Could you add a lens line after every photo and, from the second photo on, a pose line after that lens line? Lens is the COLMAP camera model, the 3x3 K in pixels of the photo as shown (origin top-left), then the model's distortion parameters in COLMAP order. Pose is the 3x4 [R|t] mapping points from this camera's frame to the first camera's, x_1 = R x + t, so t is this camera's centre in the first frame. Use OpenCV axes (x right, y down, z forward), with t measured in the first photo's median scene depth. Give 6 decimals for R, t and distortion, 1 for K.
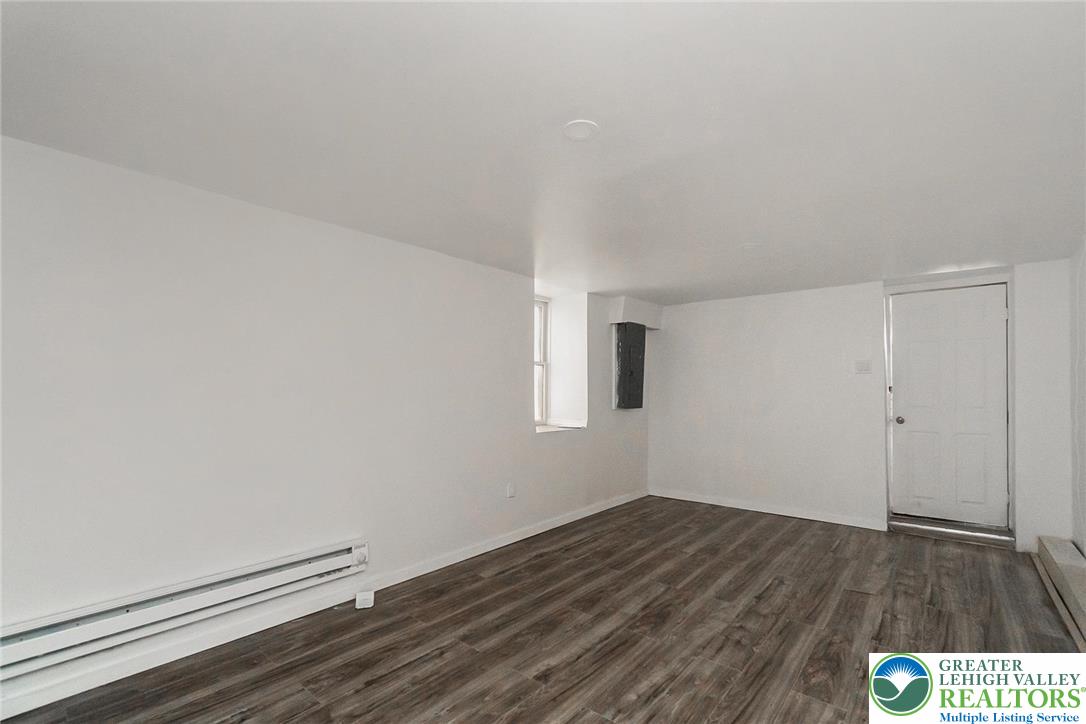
lens RADIAL K [[477.2, 0, 542.8], [0, 477.2, 388.6], [0, 0, 1]] dist [-0.008672, 0.000122]
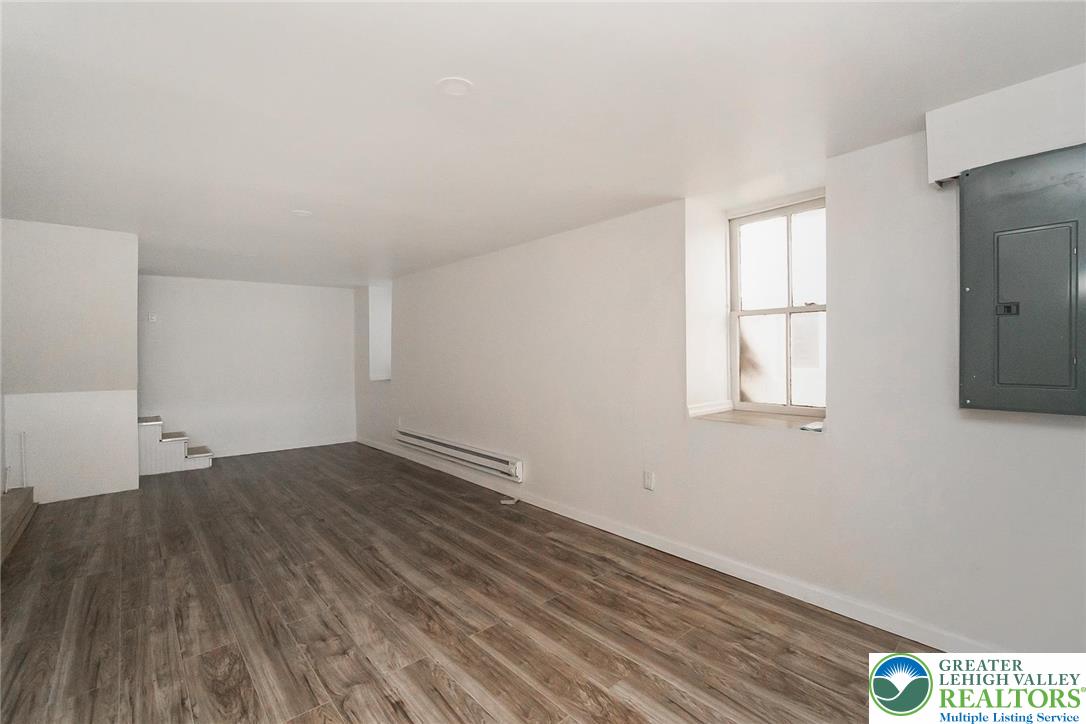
lens RADIAL K [[477.4, 0, 543.0], [0, 477.4, 362.0], [0, 0, 1]] dist [-0.002337, -0.000213]
pose [[-0.145182, 0.024913, -0.989091, 1.024102], [0.016638, 0.999603, 0.022736, -0.013118], [0.989265, -0.013156, -0.145539, 1.282041]]
